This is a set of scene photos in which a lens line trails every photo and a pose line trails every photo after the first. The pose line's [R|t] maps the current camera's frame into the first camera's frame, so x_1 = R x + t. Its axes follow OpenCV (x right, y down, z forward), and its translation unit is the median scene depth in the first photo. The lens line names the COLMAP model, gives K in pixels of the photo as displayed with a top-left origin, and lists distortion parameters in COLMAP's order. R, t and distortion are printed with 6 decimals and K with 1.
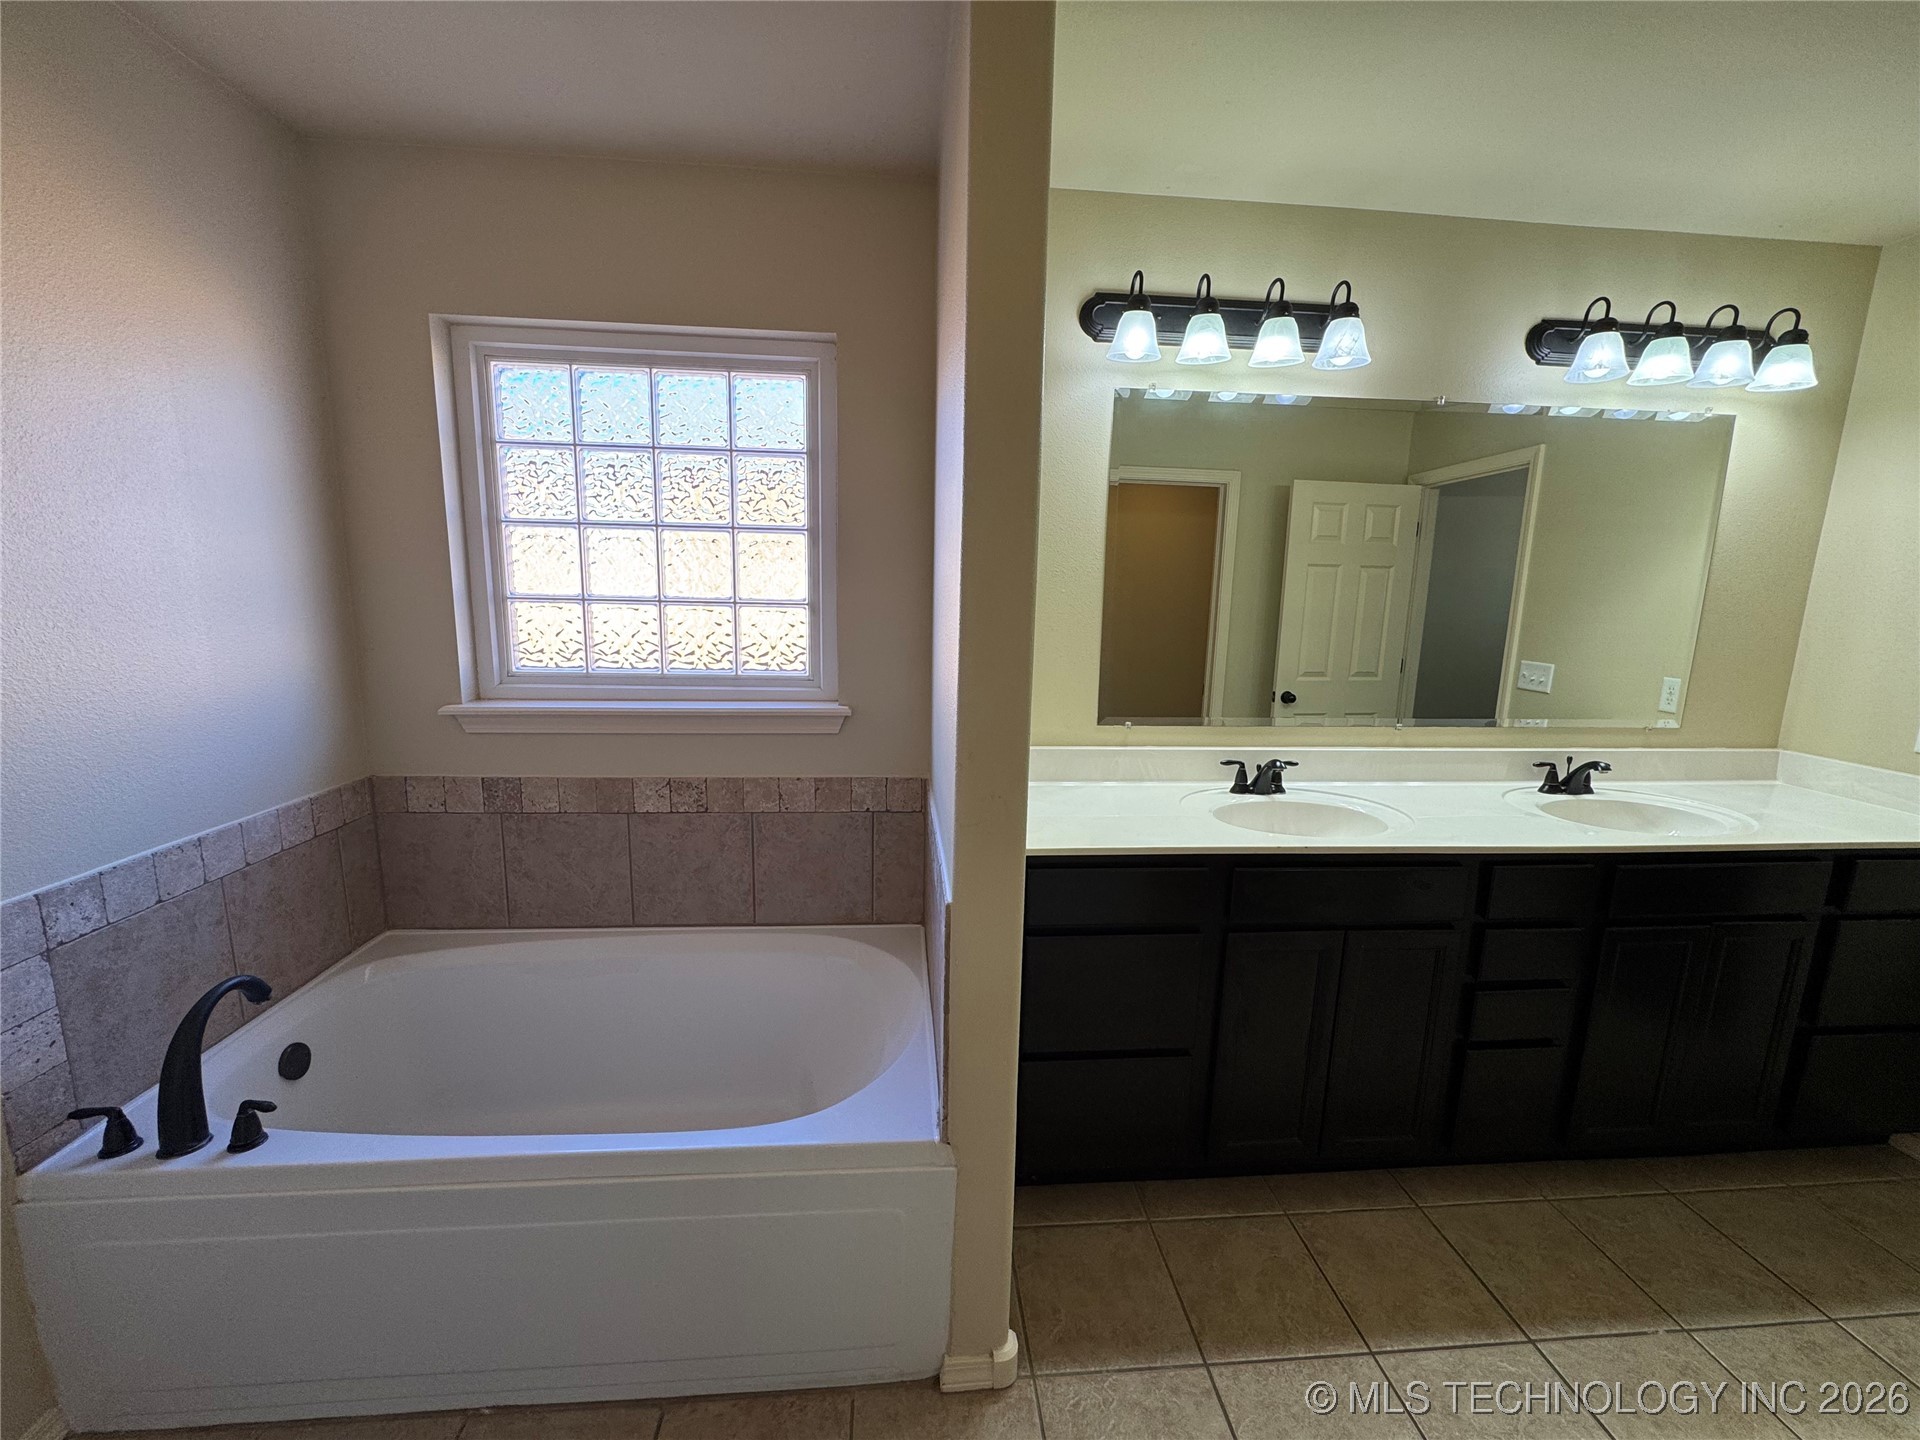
lens RADIAL K [[764.6, 0, 958.3], [0, 764.6, 720.4], [0, 0, 1]] dist [-0.003052, 0.001168]
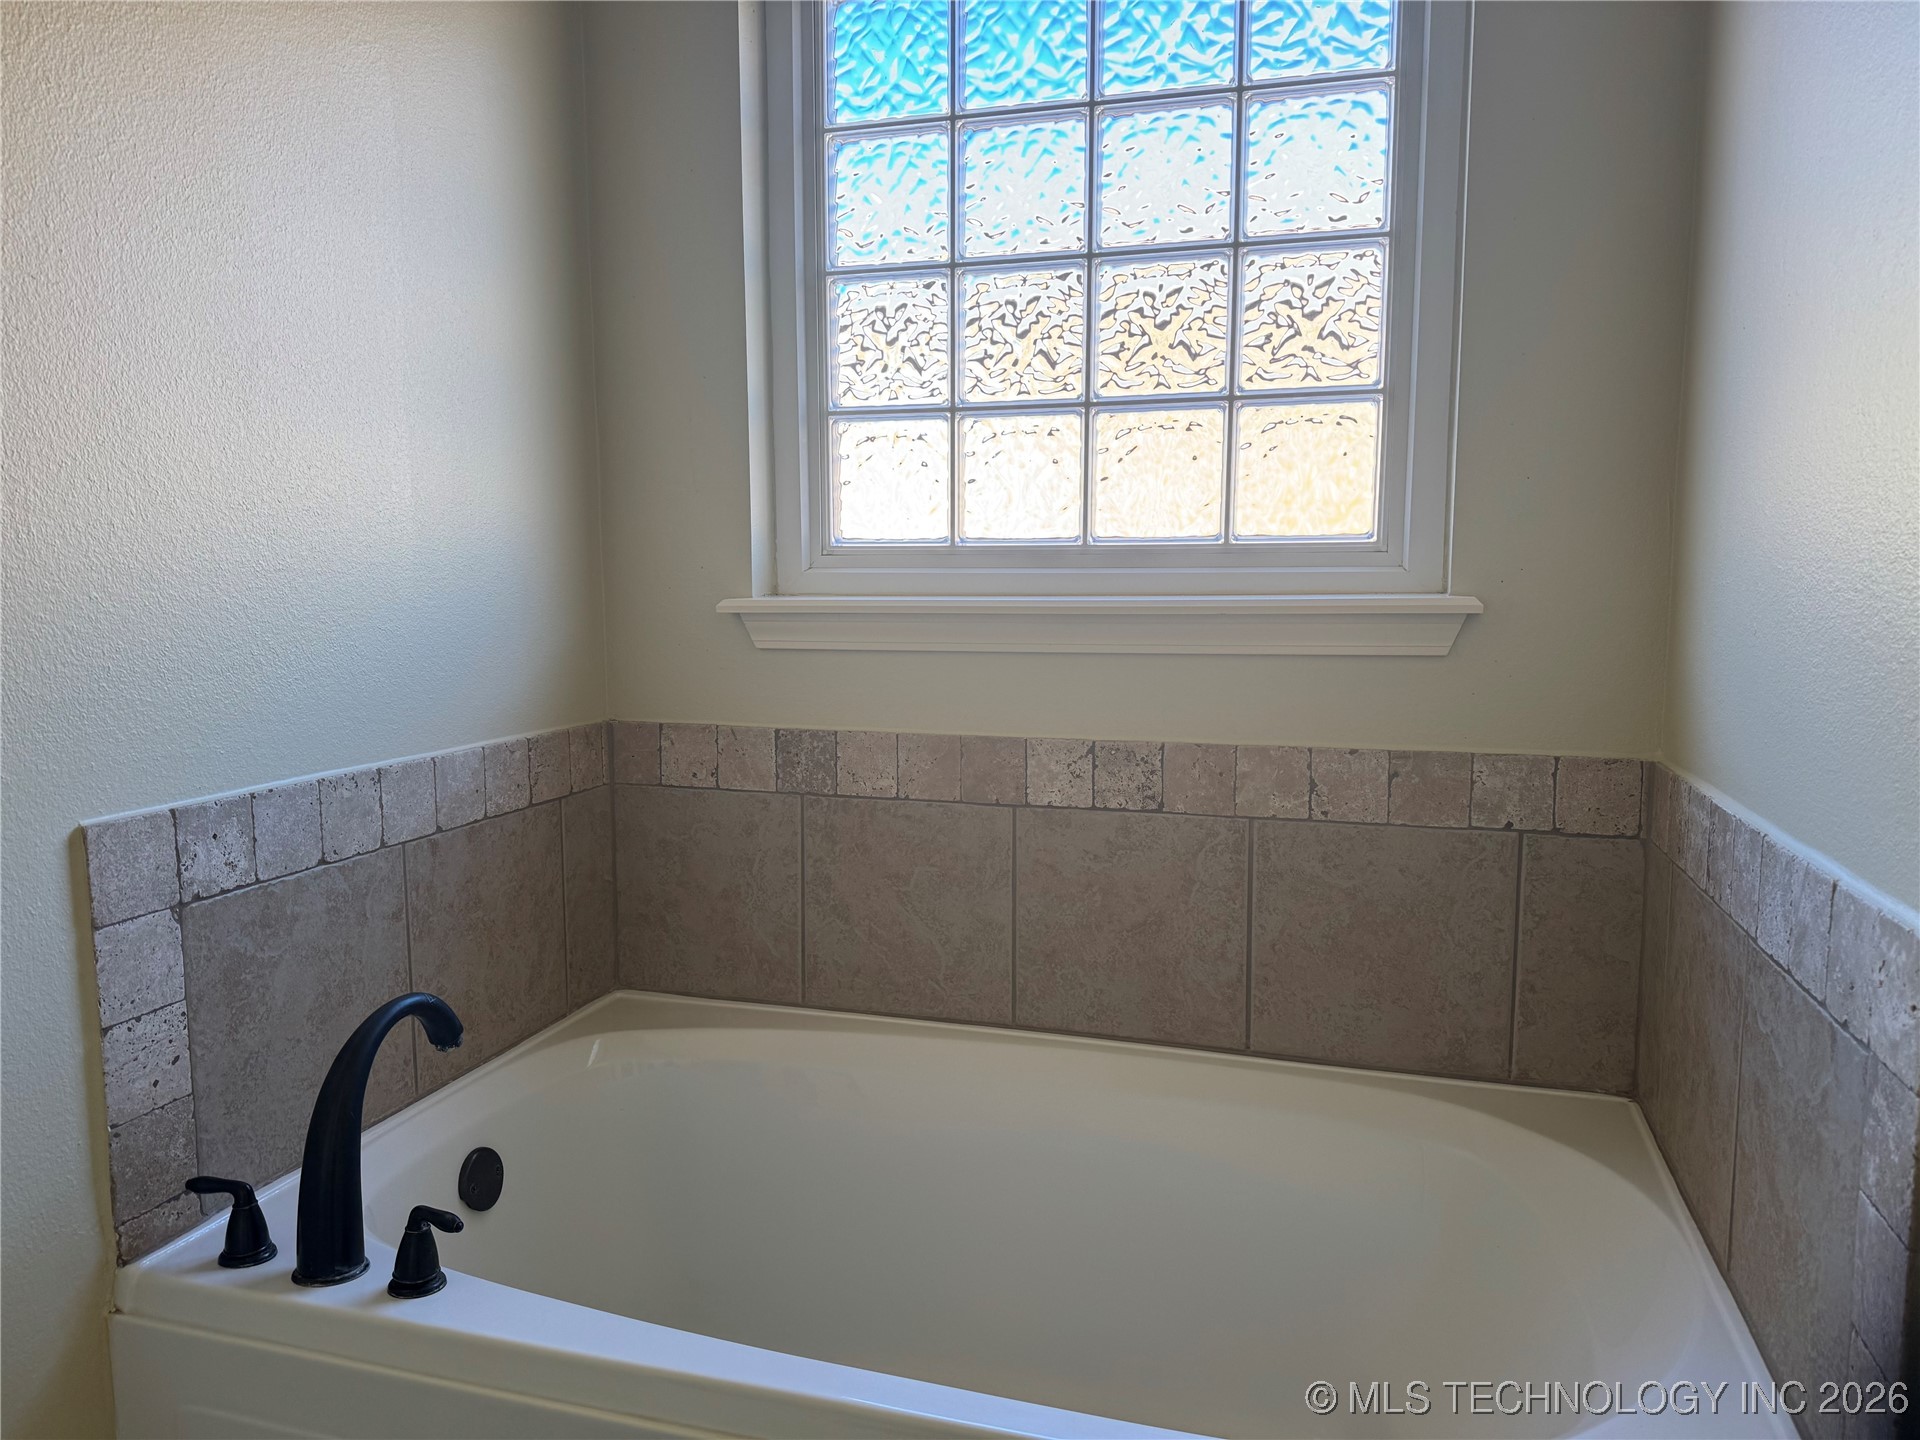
lens RADIAL K [[1364.9, 0, 965.7], [0, 1364.9, 725.4], [0, 0, 1]] dist [0.054676, -0.051300]
pose [[0.929592, 0.022378, -0.367910, -0.129329], [-0.040856, 0.998260, -0.042512, 0.115009], [0.366319, 0.054550, 0.928889, 0.123183]]
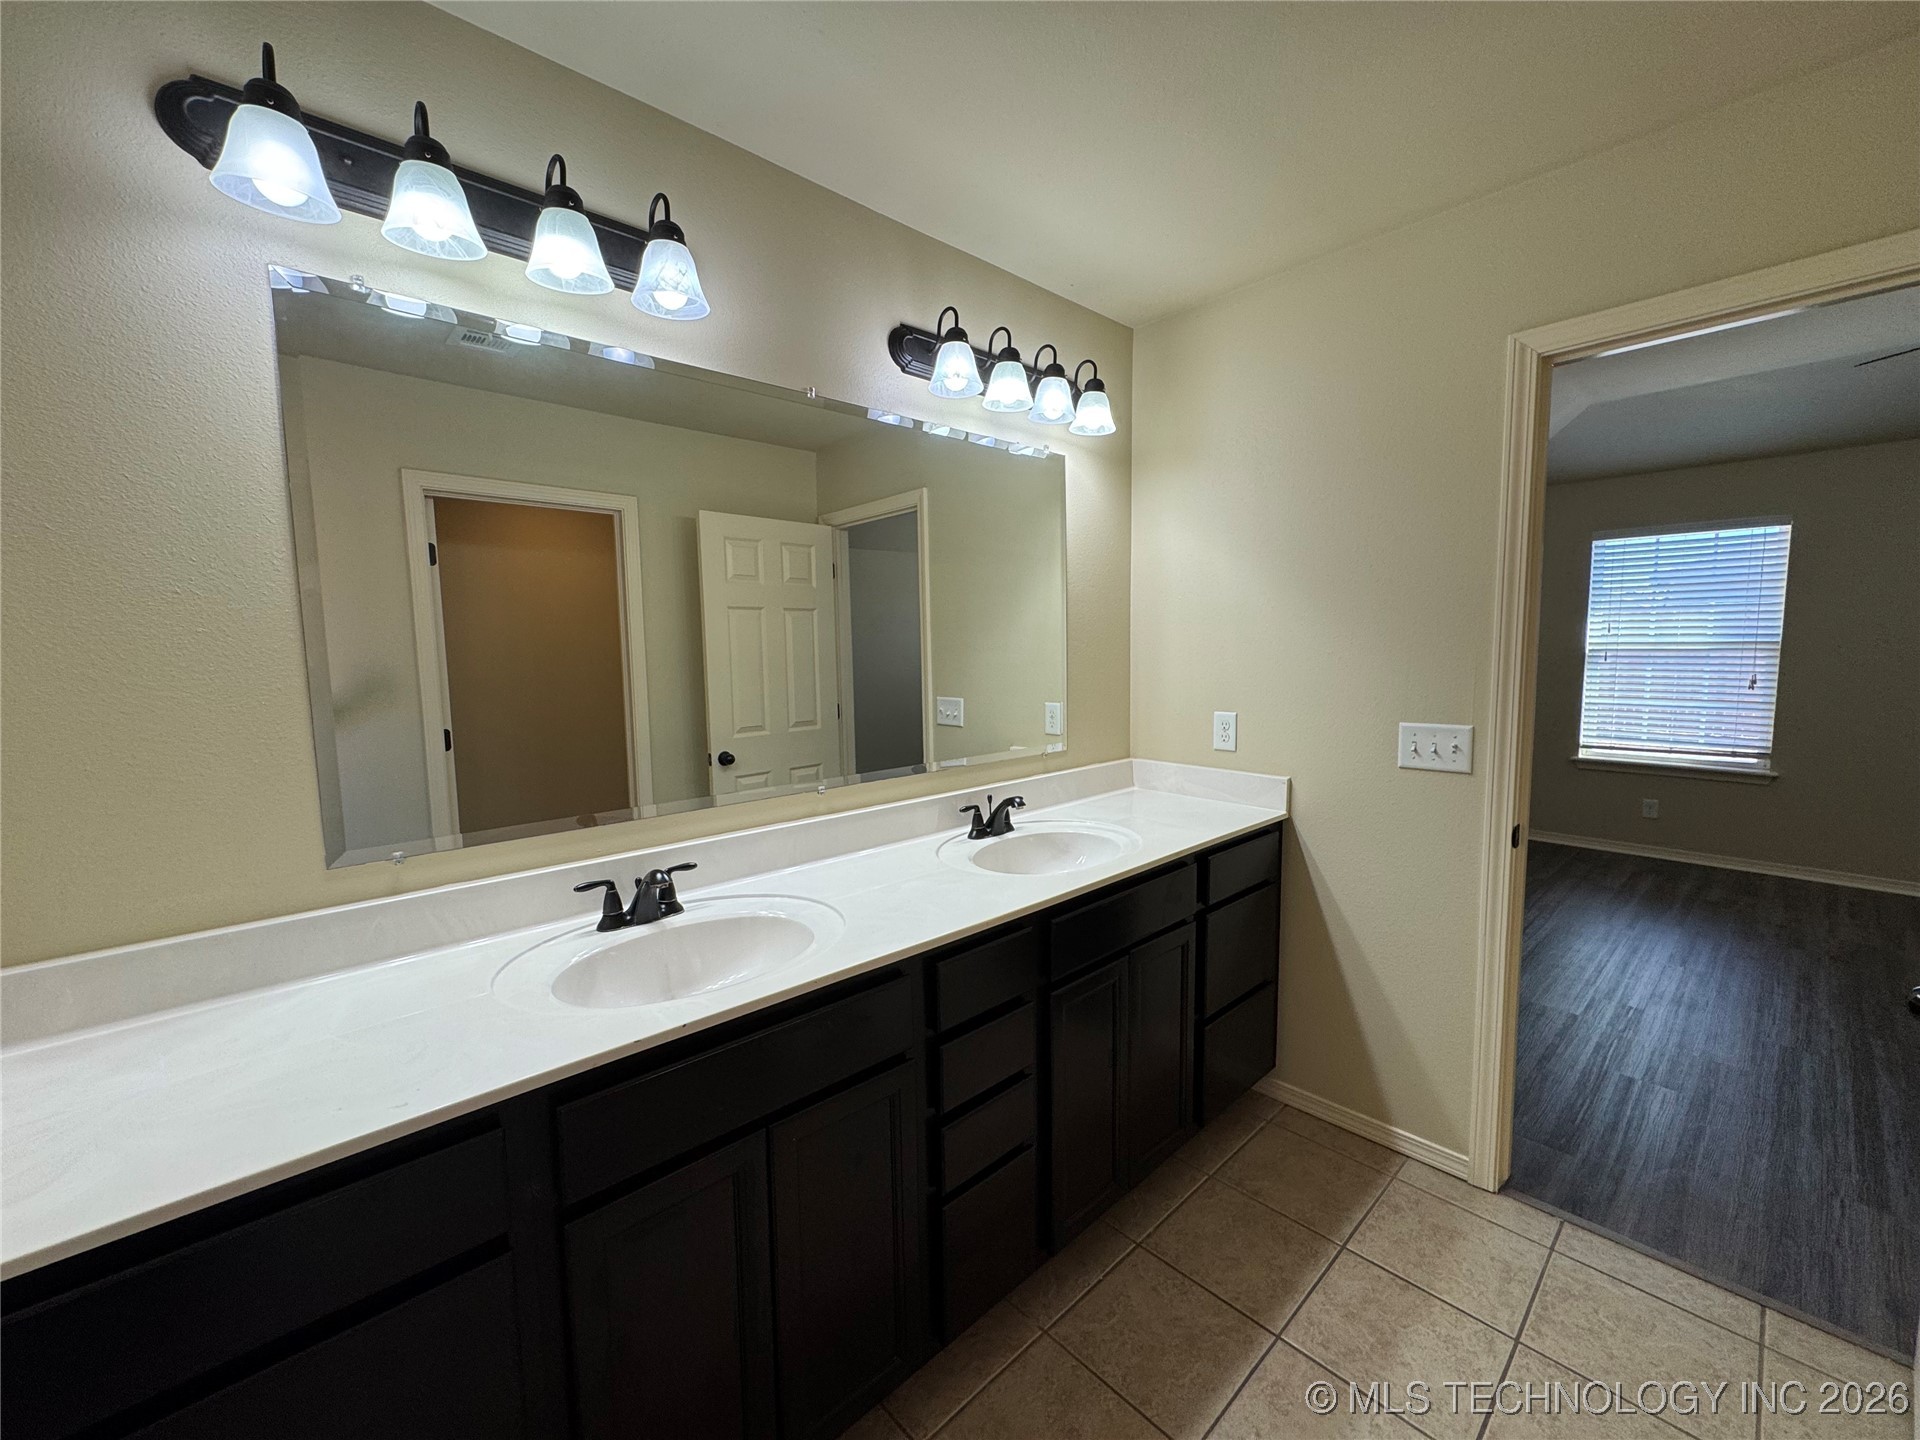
lens RADIAL K [[764.6, 0, 968.8], [0, 764.6, 715.8], [0, 0, 1]] dist [-0.003052, 0.001168]
pose [[0.781325, -0.089465, 0.617679, 0.229721], [0.138625, 0.989828, -0.031984, -0.023826], [-0.608535, 0.110616, 0.785779, 0.293289]]
